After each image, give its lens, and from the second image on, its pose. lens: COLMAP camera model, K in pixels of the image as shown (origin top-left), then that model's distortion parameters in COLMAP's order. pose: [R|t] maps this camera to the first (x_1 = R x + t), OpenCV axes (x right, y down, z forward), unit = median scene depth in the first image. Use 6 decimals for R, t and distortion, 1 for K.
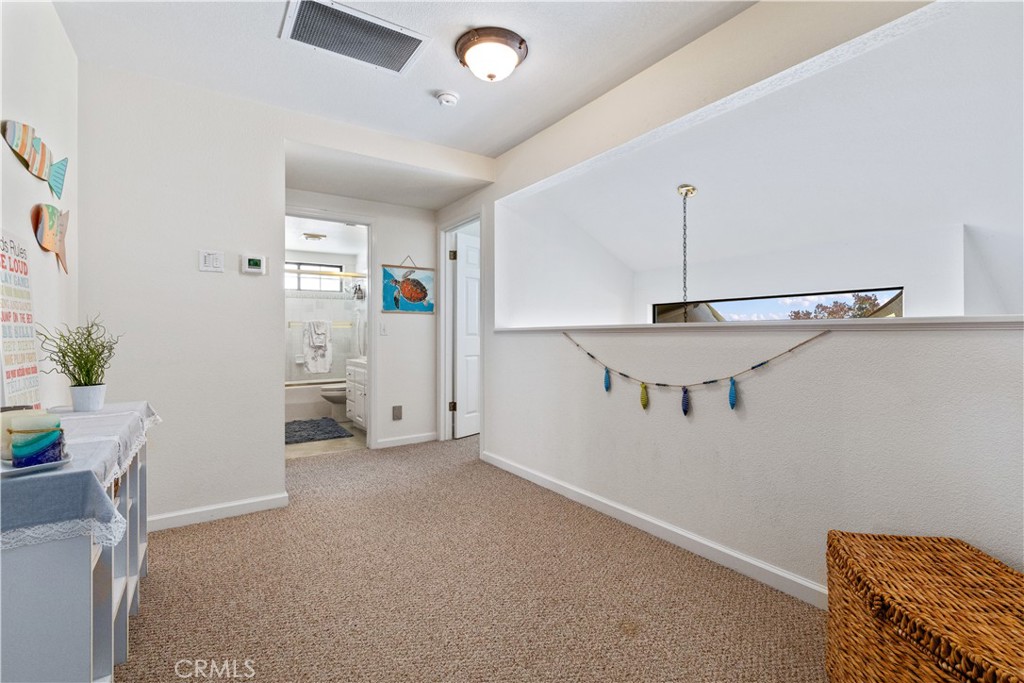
lens RADIAL K [[471.0, 0, 508.4], [0, 471.0, 335.5], [0, 0, 1]] dist [-0.001025, -0.000164]
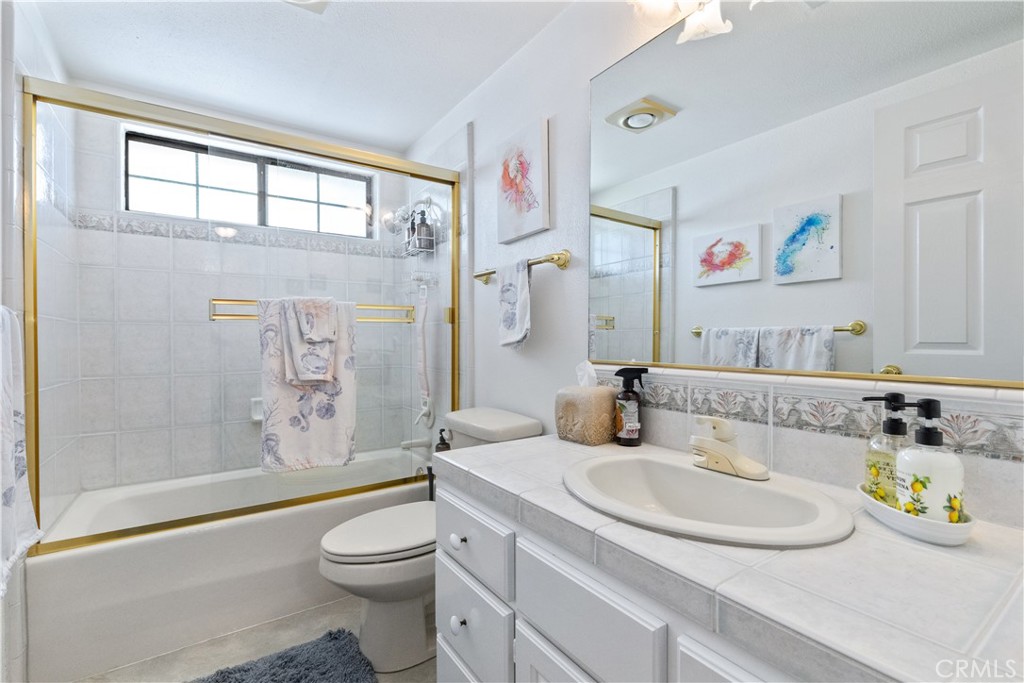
lens RADIAL K [[471.0, 0, 516.5], [0, 471.0, 344.2], [0, 0, 1]] dist [-0.001025, -0.000164]
pose [[0.999842, -0.000020, 0.017778, -0.274714], [-0.000041, 0.999994, 0.003447, -0.002469], [-0.017778, -0.003447, 0.999836, 0.687626]]
